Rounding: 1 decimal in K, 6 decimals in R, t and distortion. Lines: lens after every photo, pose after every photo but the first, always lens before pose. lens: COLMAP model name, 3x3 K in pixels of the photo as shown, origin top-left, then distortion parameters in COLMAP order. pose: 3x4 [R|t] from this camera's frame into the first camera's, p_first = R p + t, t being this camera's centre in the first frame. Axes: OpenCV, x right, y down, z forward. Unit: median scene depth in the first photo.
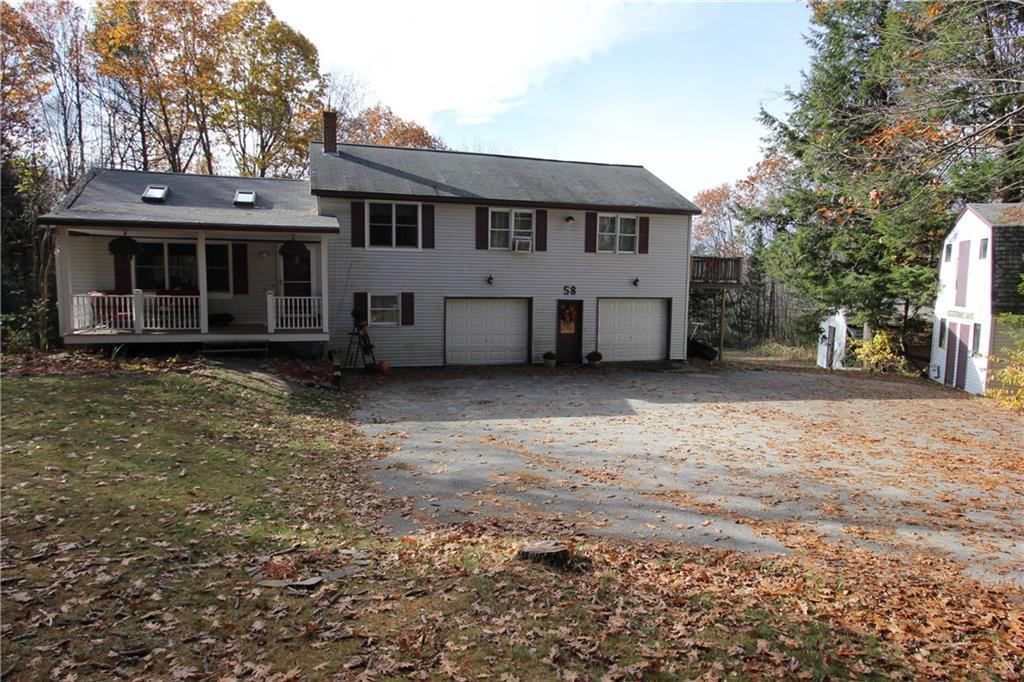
lens RADIAL K [[649.6, 0, 514.9], [0, 649.6, 347.7], [0, 0, 1]] dist [-0.002656, 0.001945]
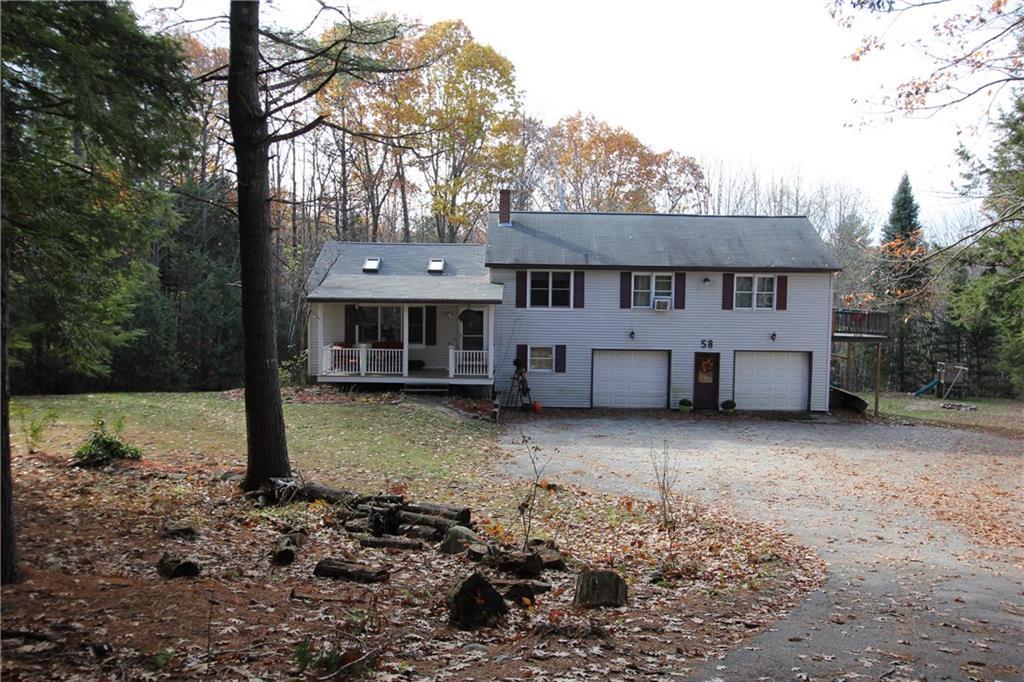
lens RADIAL K [[950.2, 0, 512.2], [0, 950.2, 340.3], [0, 0, 1]] dist [-0.018930, 0.000000]
pose [[0.953209, 0.017857, -0.301785, 0.272103], [-0.031287, 0.998721, -0.039725, -0.021222], [0.300690, 0.047308, 0.952548, -0.676388]]
